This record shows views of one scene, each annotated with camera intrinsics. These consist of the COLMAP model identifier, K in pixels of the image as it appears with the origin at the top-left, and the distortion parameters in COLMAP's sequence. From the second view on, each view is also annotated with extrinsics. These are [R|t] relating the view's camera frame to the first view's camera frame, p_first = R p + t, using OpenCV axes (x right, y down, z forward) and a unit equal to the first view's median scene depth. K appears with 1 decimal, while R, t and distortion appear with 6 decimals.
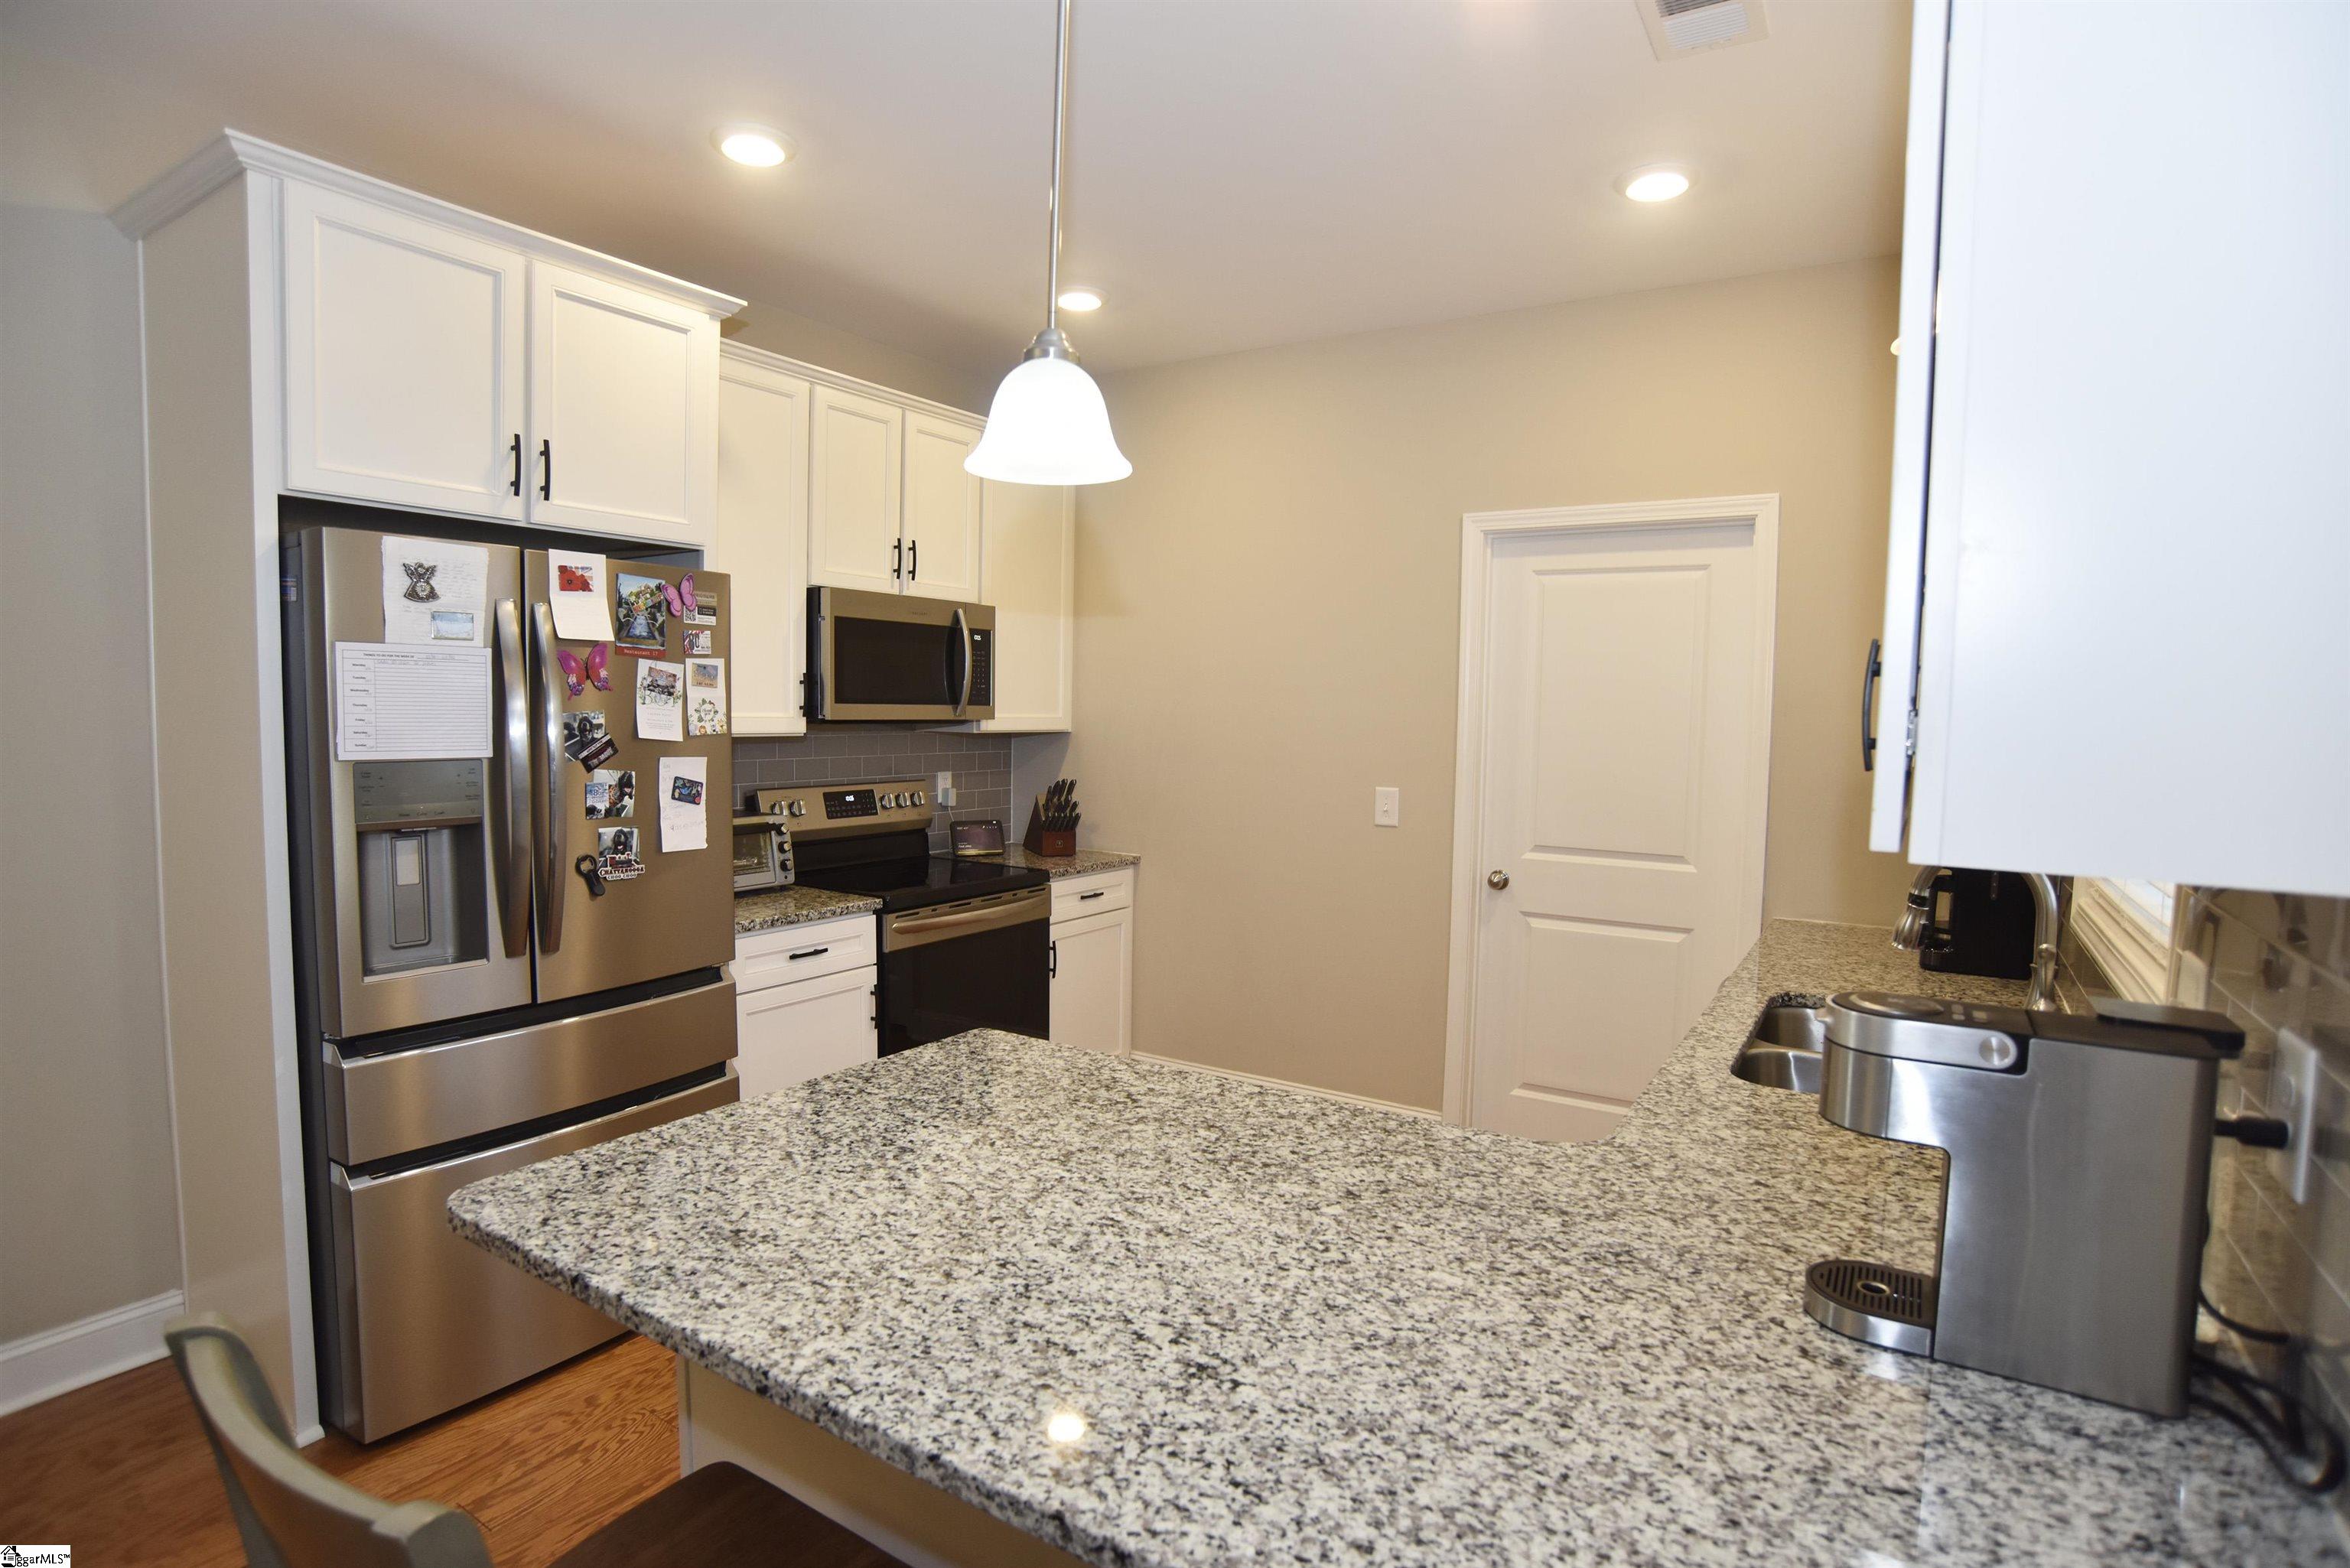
lens RADIAL K [[1194.2, 0, 1175.0], [0, 1194.2, 784.0], [0, 0, 1]] dist [-0.094891, 0.041981]
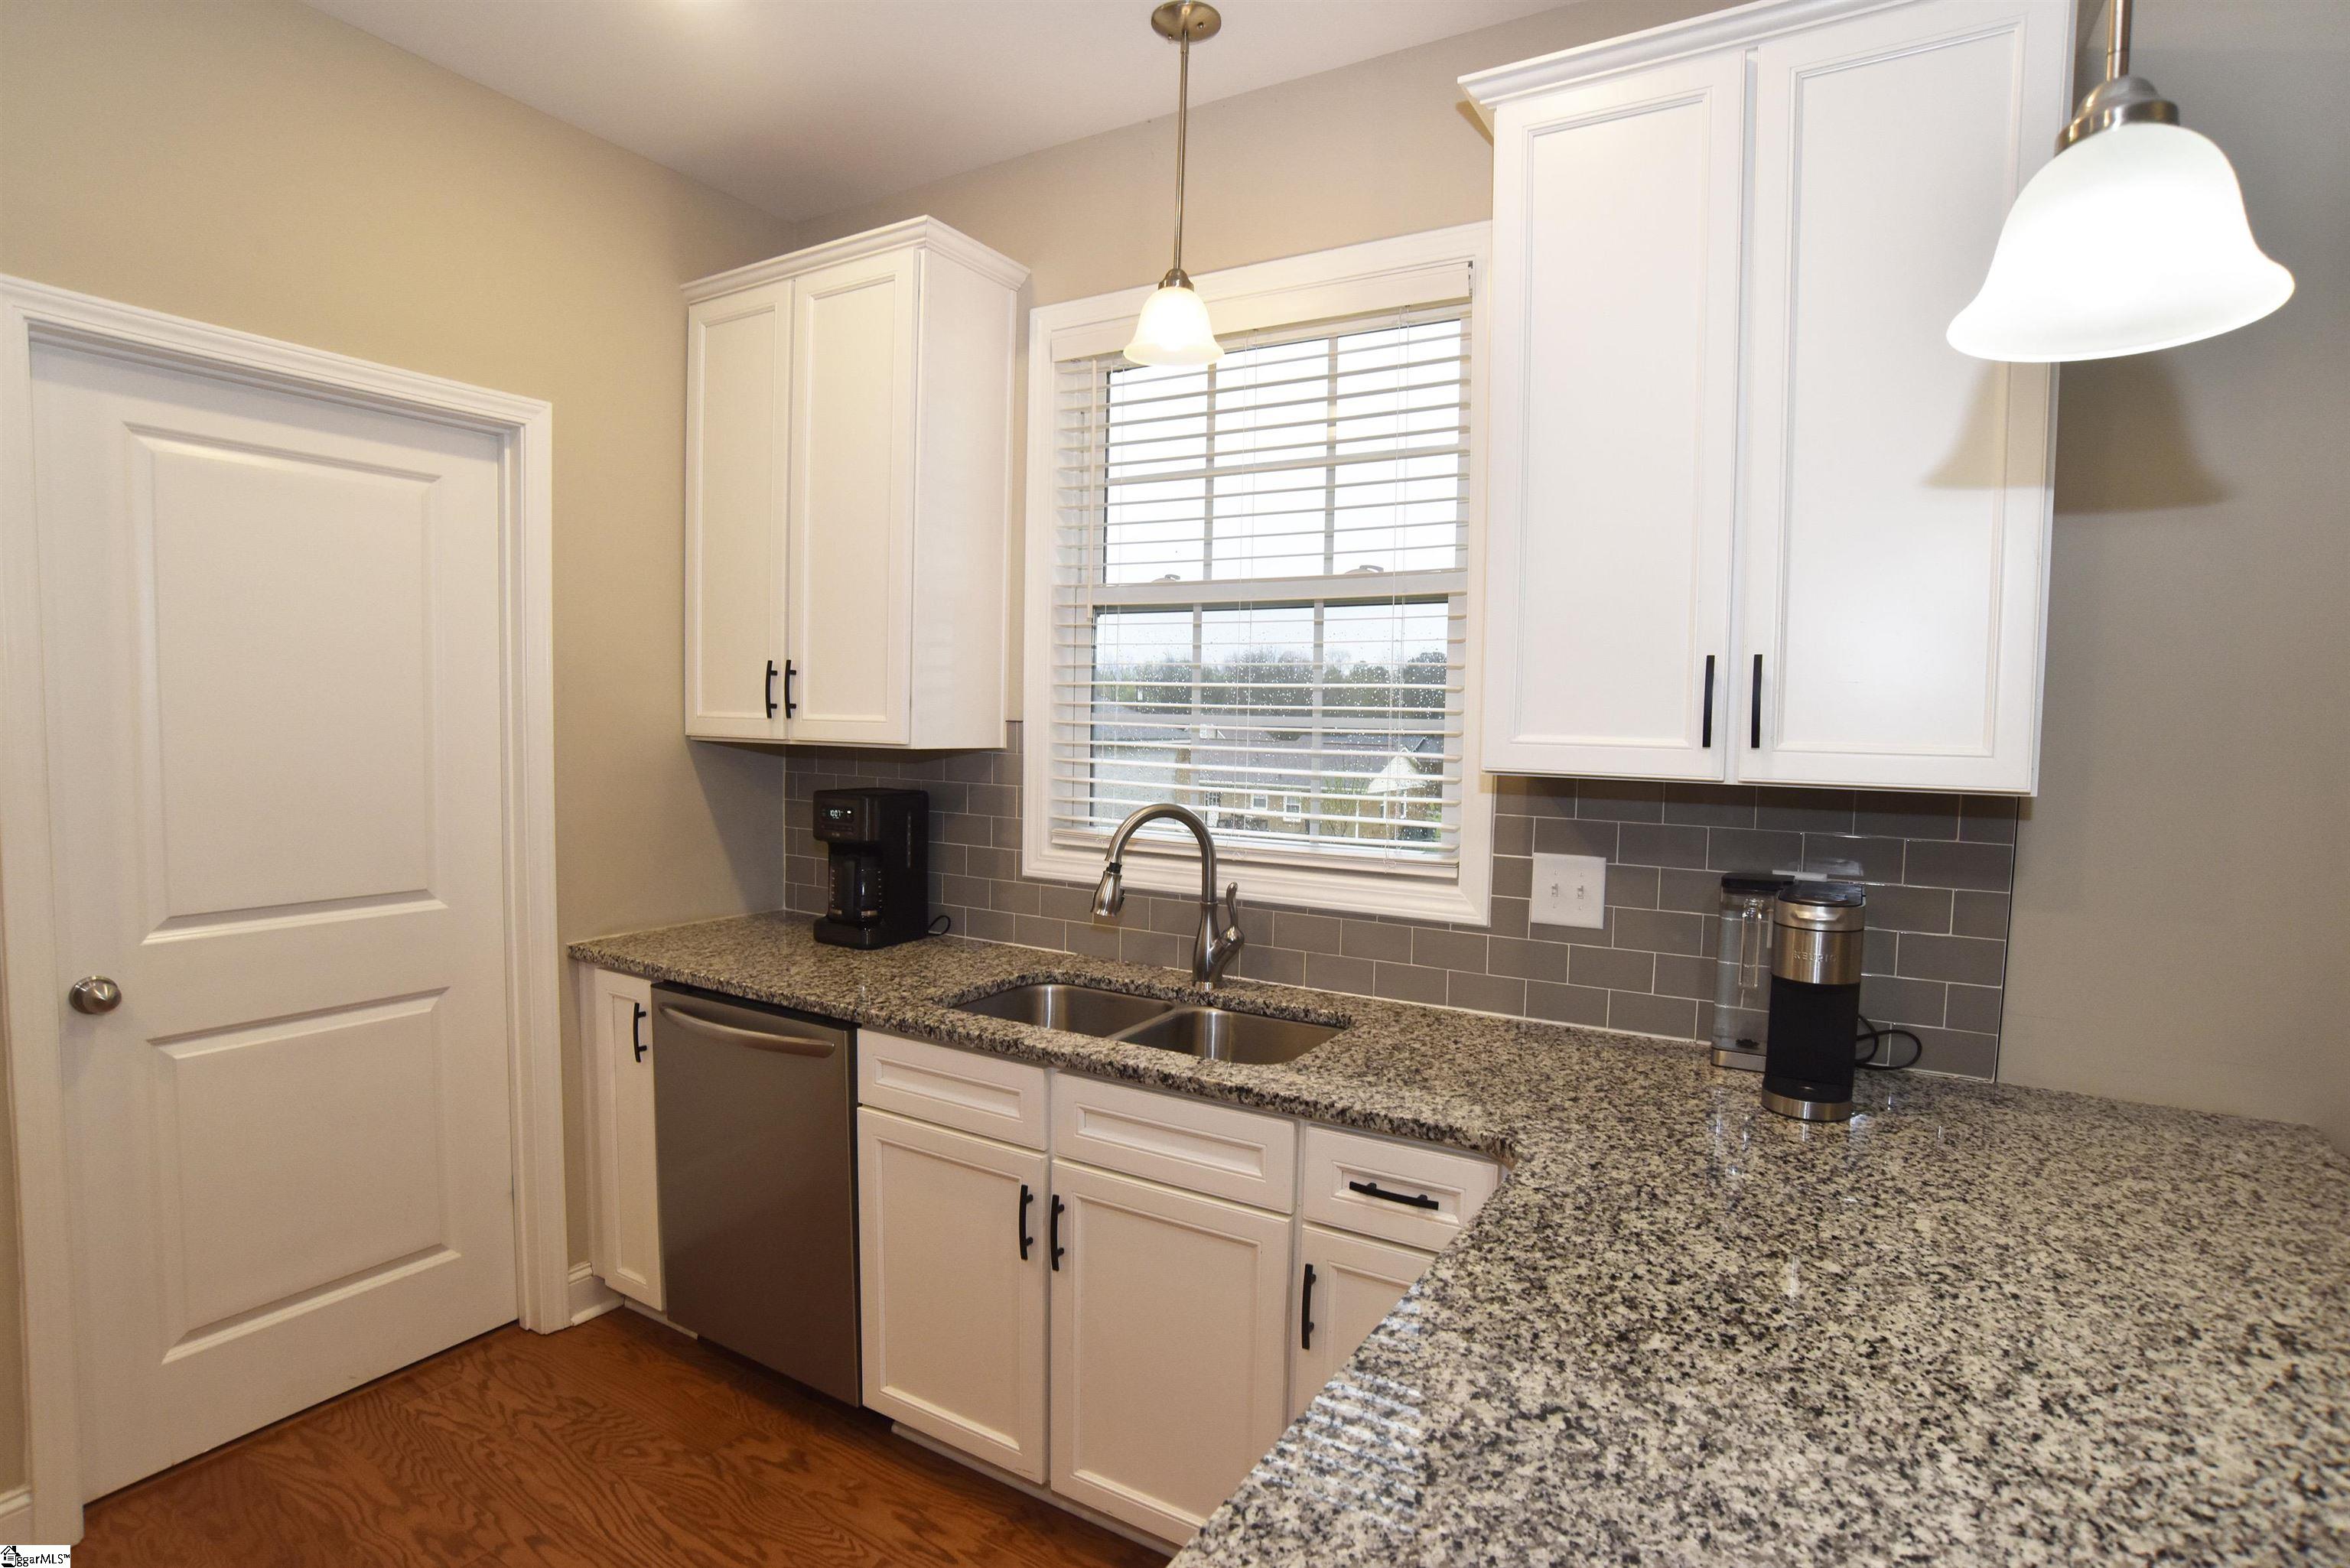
lens RADIAL K [[1194.2, 0, 1175.0], [0, 1194.2, 784.0], [0, 0, 1]] dist [-0.094891, 0.041981]
pose [[-0.026821, -0.076370, 0.996719, -0.368139], [0.044565, 0.995995, 0.077514, -0.048939], [-0.998646, 0.046498, -0.023310, 0.796324]]
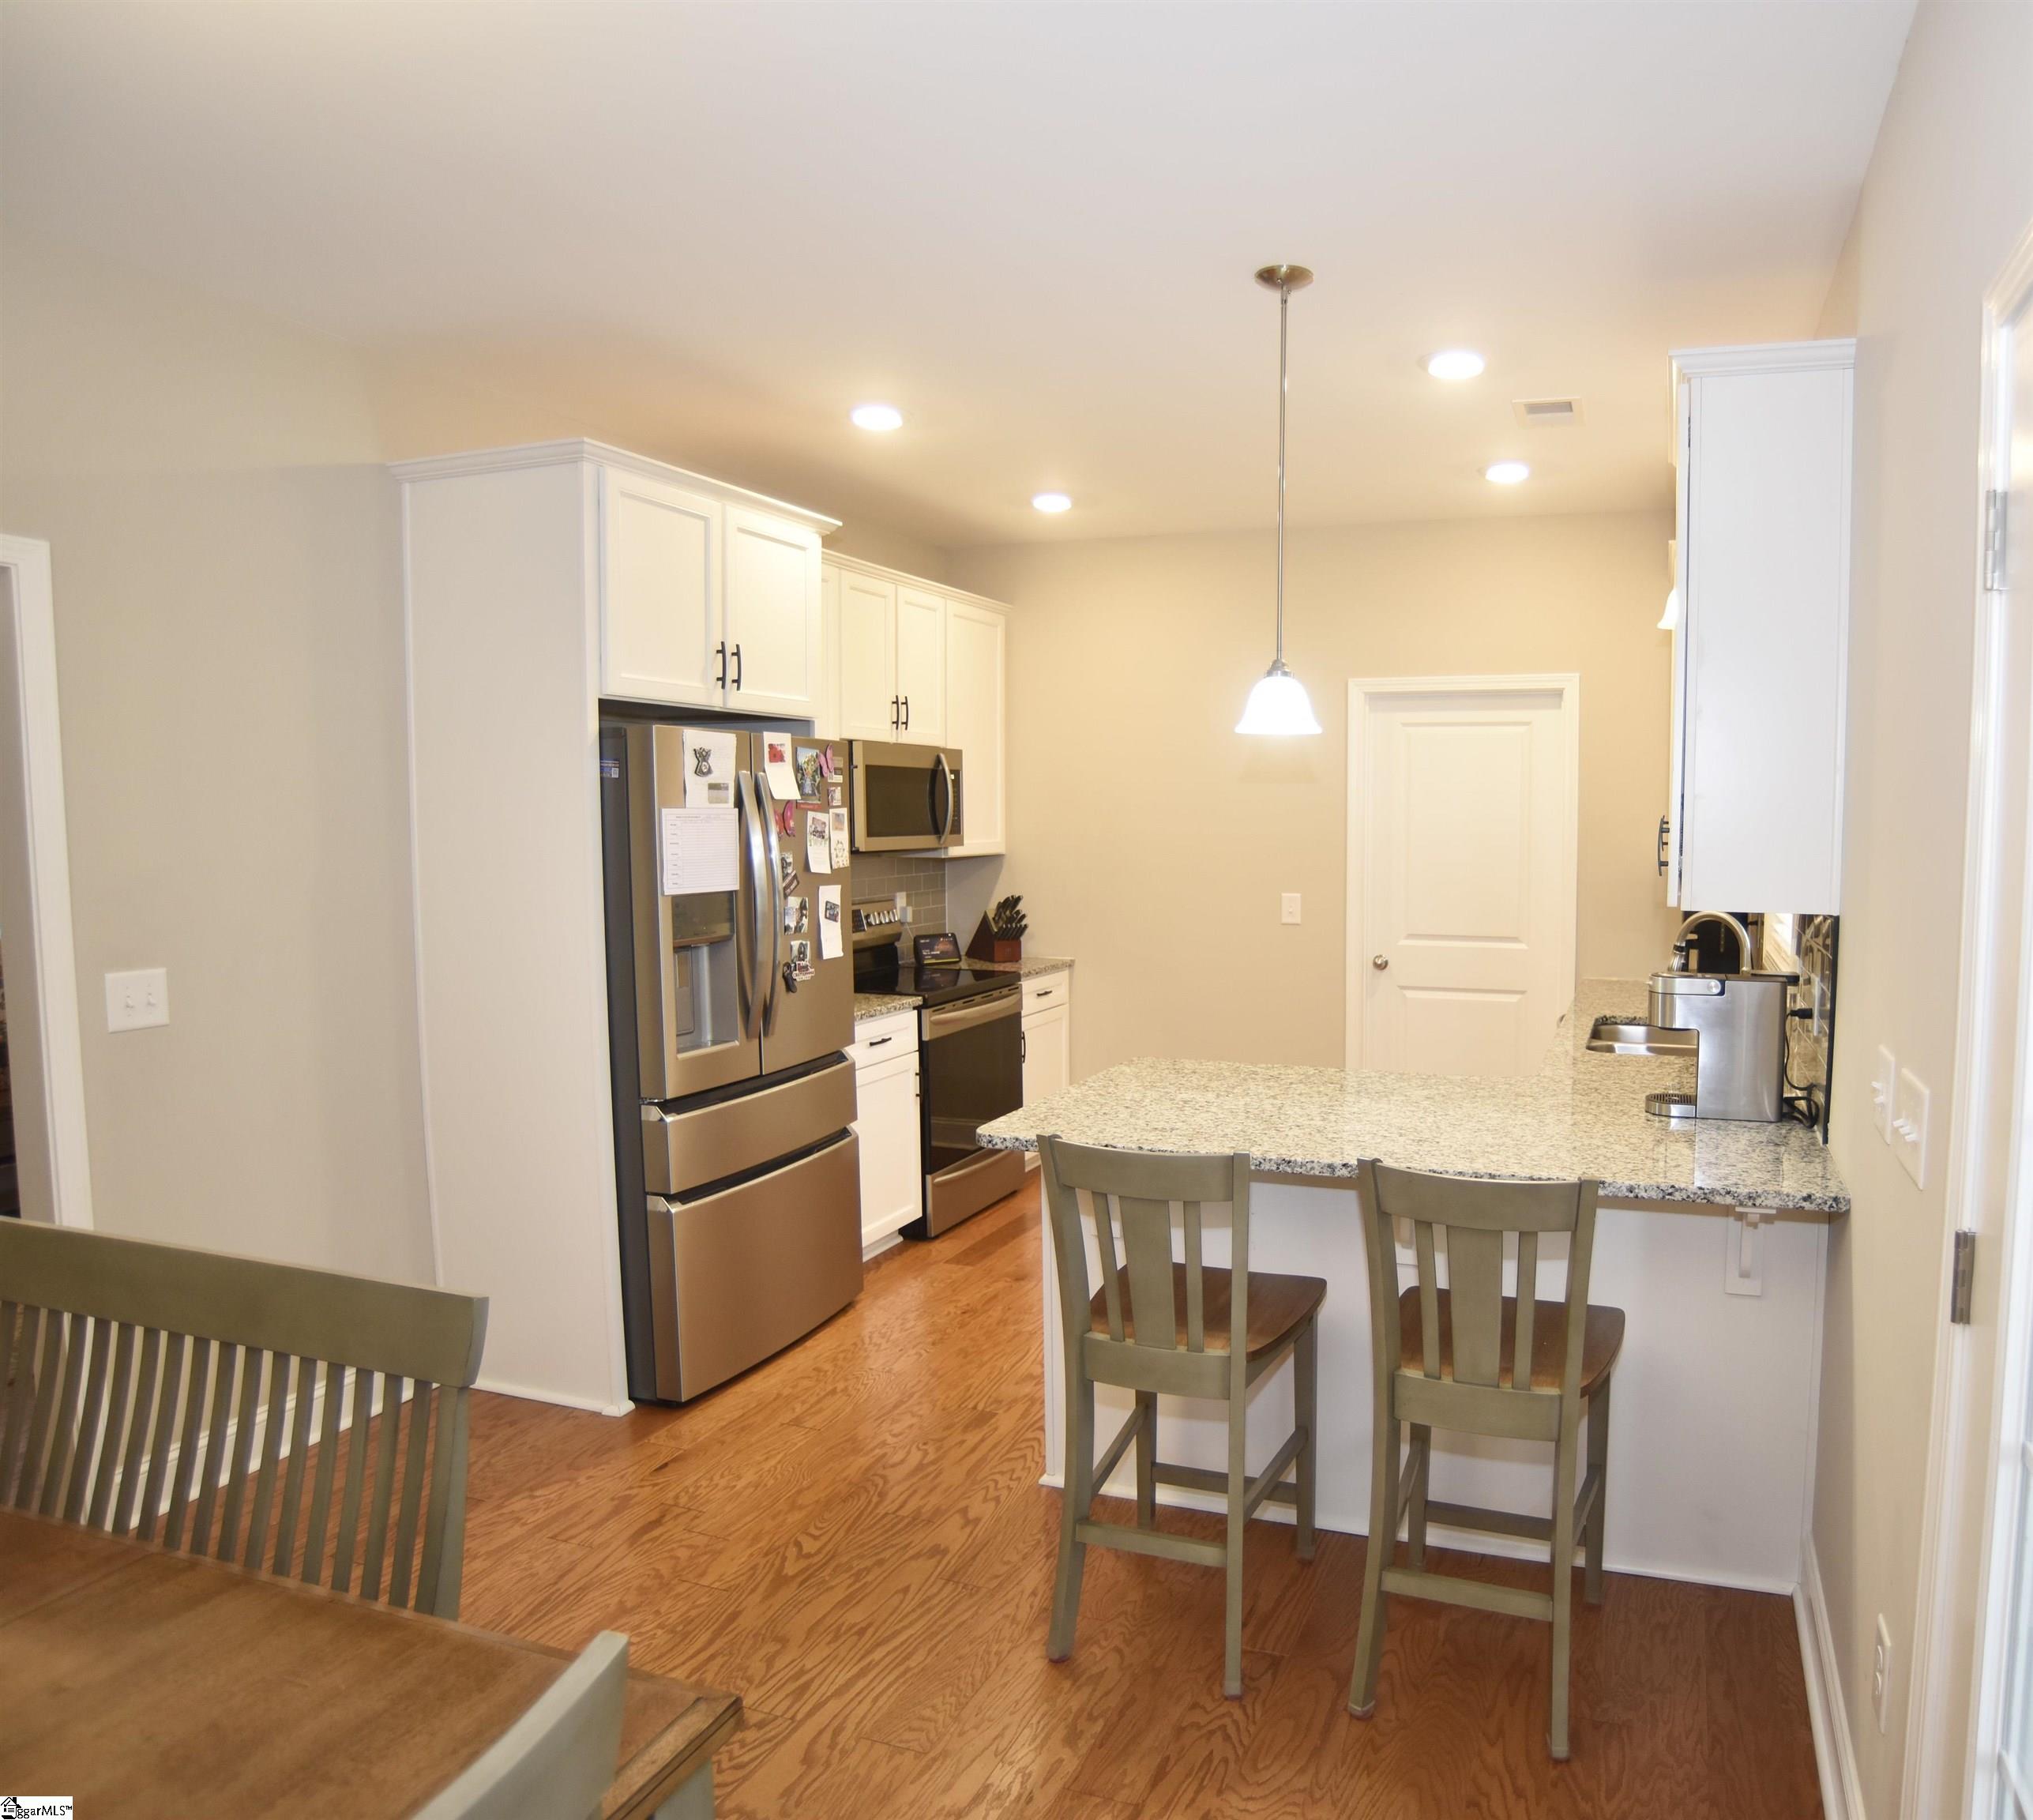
lens RADIAL K [[1381.9, 0, 1254.4], [0, 1381.9, 907.1], [0, 0, 1]] dist [-0.081224, 0.002381]
pose [[0.960675, -0.033544, 0.275640, -0.413631], [0.031144, 0.999429, 0.013078, -0.004833], [-0.275921, -0.003980, 0.961172, -0.619337]]
